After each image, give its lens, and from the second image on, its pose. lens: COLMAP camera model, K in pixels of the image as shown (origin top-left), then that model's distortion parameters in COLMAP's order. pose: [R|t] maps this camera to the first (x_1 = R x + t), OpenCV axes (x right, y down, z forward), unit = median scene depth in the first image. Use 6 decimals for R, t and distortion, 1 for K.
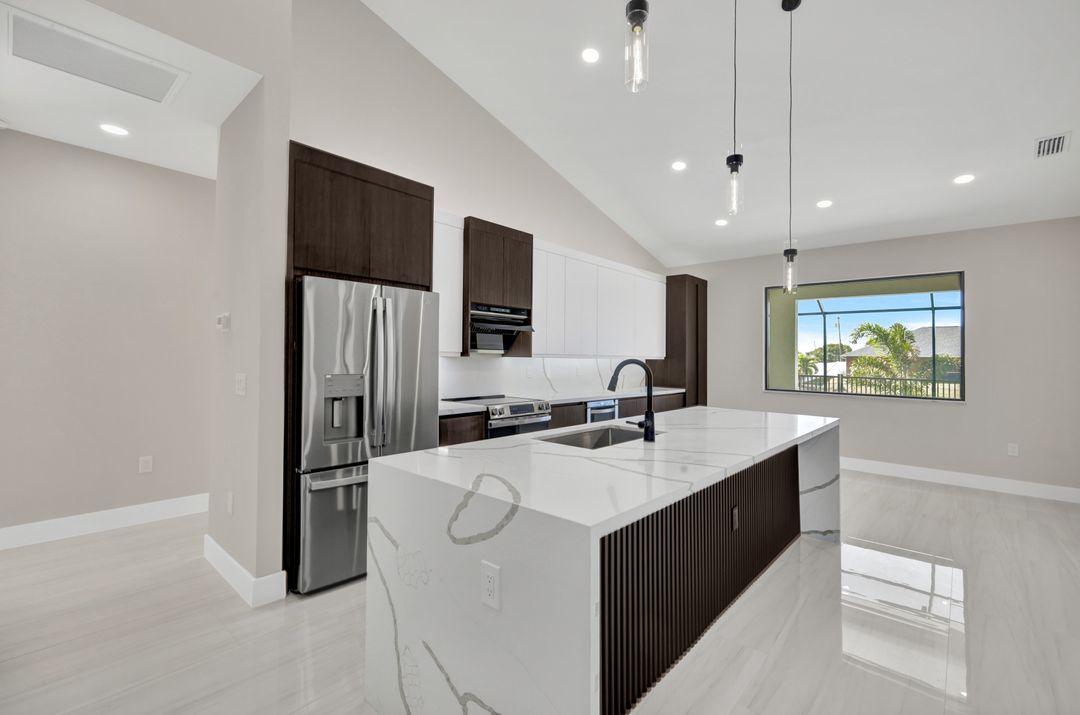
lens RADIAL K [[475.2, 0, 538.4], [0, 475.2, 341.3], [0, 0, 1]] dist [-0.000459, -0.000314]
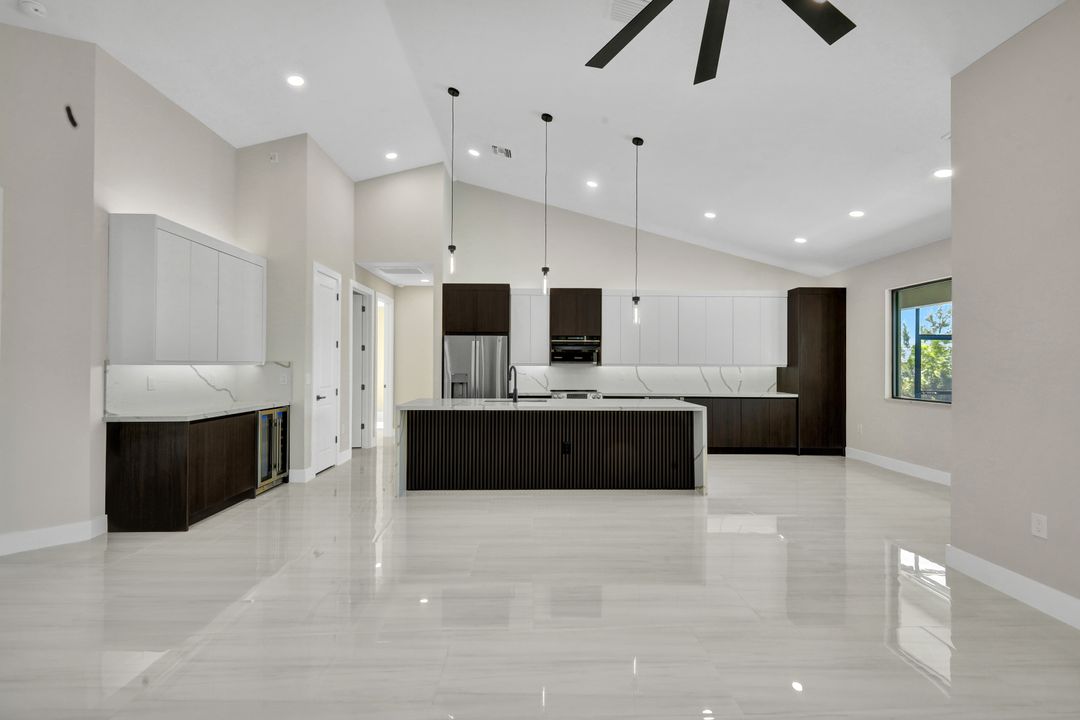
lens RADIAL K [[465.4, 0, 542.0], [0, 465.4, 357.3], [0, 0, 1]] dist [-0.001158, -0.000412]
pose [[0.686851, -0.024099, -0.726398, 0.959223], [0.029594, 0.999549, -0.005178, 0.006400], [0.726195, -0.017940, 0.687254, -0.205867]]
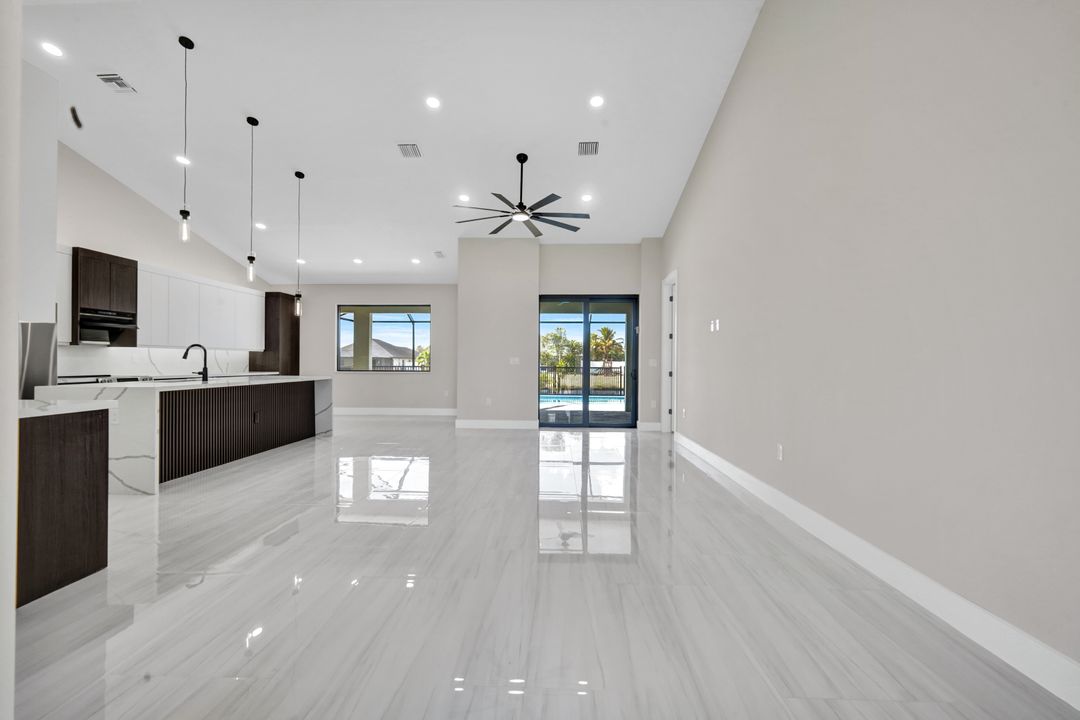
lens RADIAL K [[465.4, 0, 542.0], [0, 465.4, 357.3], [0, 0, 1]] dist [-0.001158, -0.000412]
pose [[0.768104, -0.005949, 0.640298, 0.025959], [-0.014370, 0.999545, 0.026525, 0.009998], [-0.640164, -0.029575, 0.767669, -0.841602]]
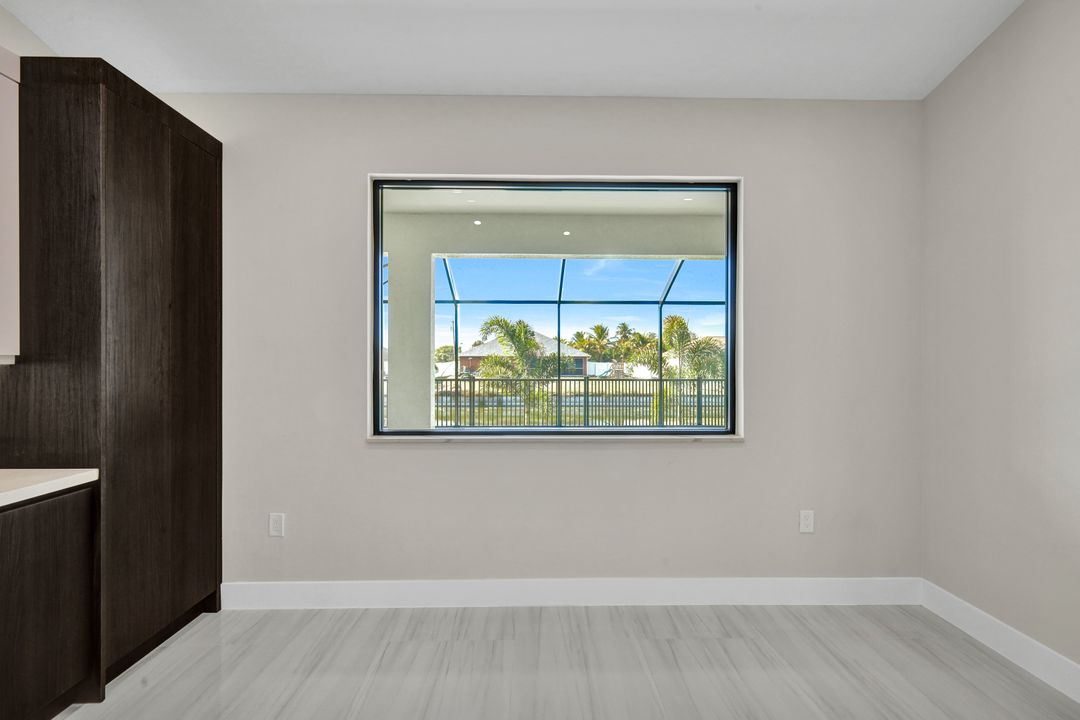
lens RADIAL K [[469.4, 0, 521.6], [0, 469.4, 361.9], [0, 0, 1]] dist [0.022828, 0.000122]
pose [[0.754437, -0.016903, 0.656155, 0.443419], [-0.009097, 0.999303, 0.036202, 0.034862], [-0.656310, -0.033281, 0.753757, 0.883311]]
